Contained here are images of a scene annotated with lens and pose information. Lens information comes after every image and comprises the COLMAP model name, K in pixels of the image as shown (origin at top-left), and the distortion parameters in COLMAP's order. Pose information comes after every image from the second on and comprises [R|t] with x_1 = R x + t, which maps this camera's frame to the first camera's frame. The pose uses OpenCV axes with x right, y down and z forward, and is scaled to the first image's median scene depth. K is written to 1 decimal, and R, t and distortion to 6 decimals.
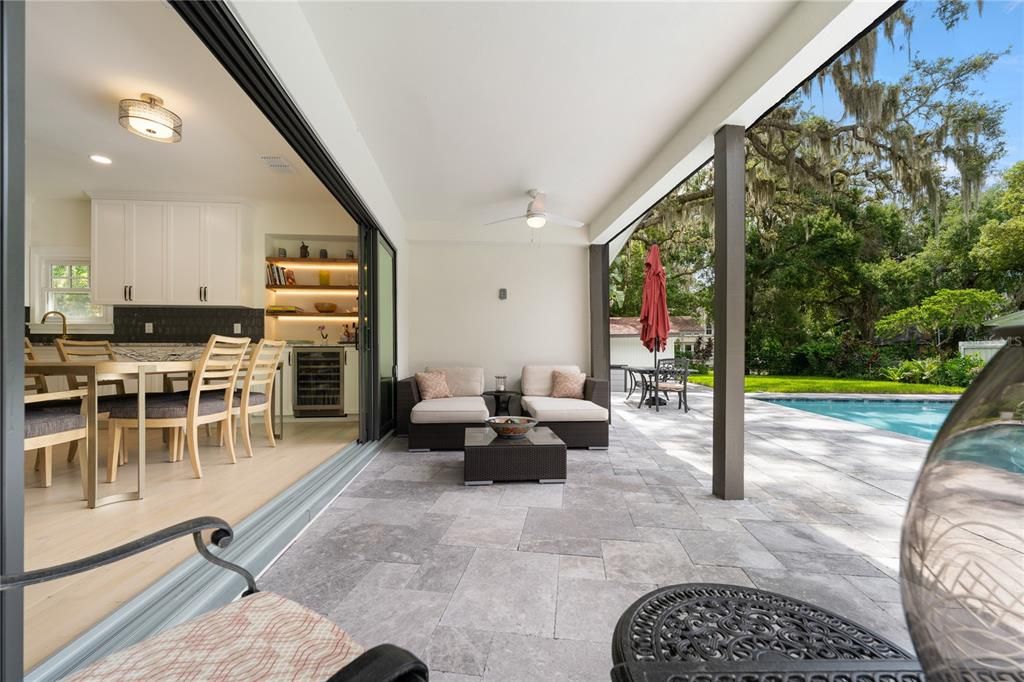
lens RADIAL K [[422.7, 0, 510.9], [0, 422.7, 356.4], [0, 0, 1]] dist [0.000671, 0.000039]
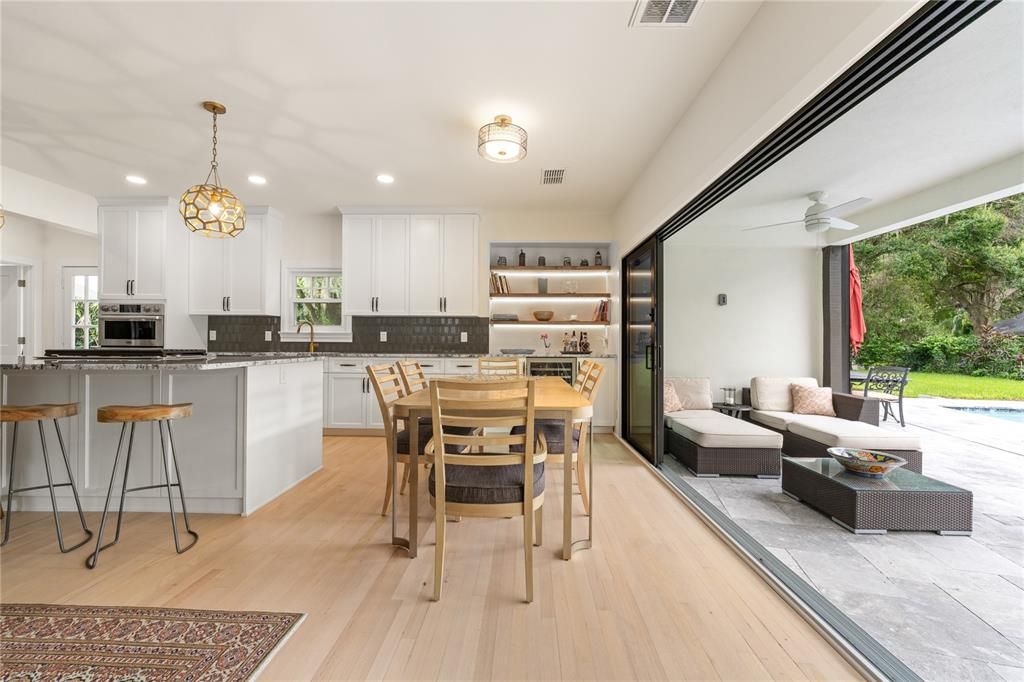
lens RADIAL K [[418.4, 0, 513.7], [0, 418.4, 343.6], [0, 0, 1]] dist [0.000481, -0.000132]
pose [[0.992728, 0.007520, -0.120148, -0.404592], [-0.007493, 0.999972, 0.000679, -0.051485], [0.120149, 0.000226, 0.992756, 0.018966]]
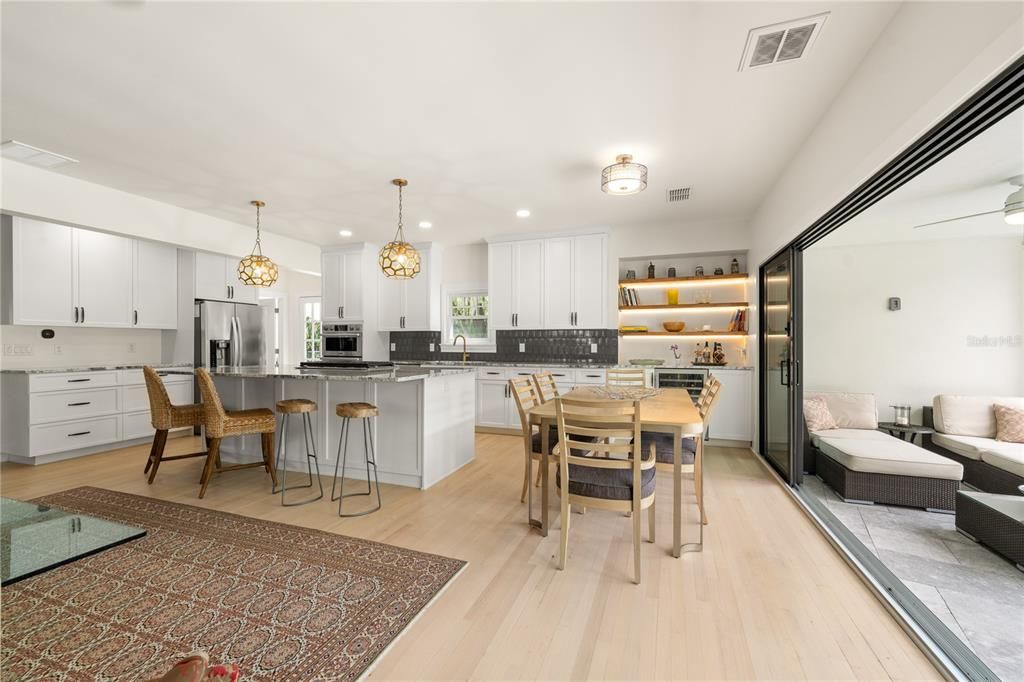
lens RADIAL K [[419.1, 0, 512.2], [0, 419.1, 347.2], [0, 0, 1]] dist [-0.000430, -0.000130]
pose [[0.901679, 0.005222, -0.432374, -0.368353], [-0.002798, 0.999977, 0.006243, -0.073681], [0.432397, -0.004419, 0.901673, -0.058434]]
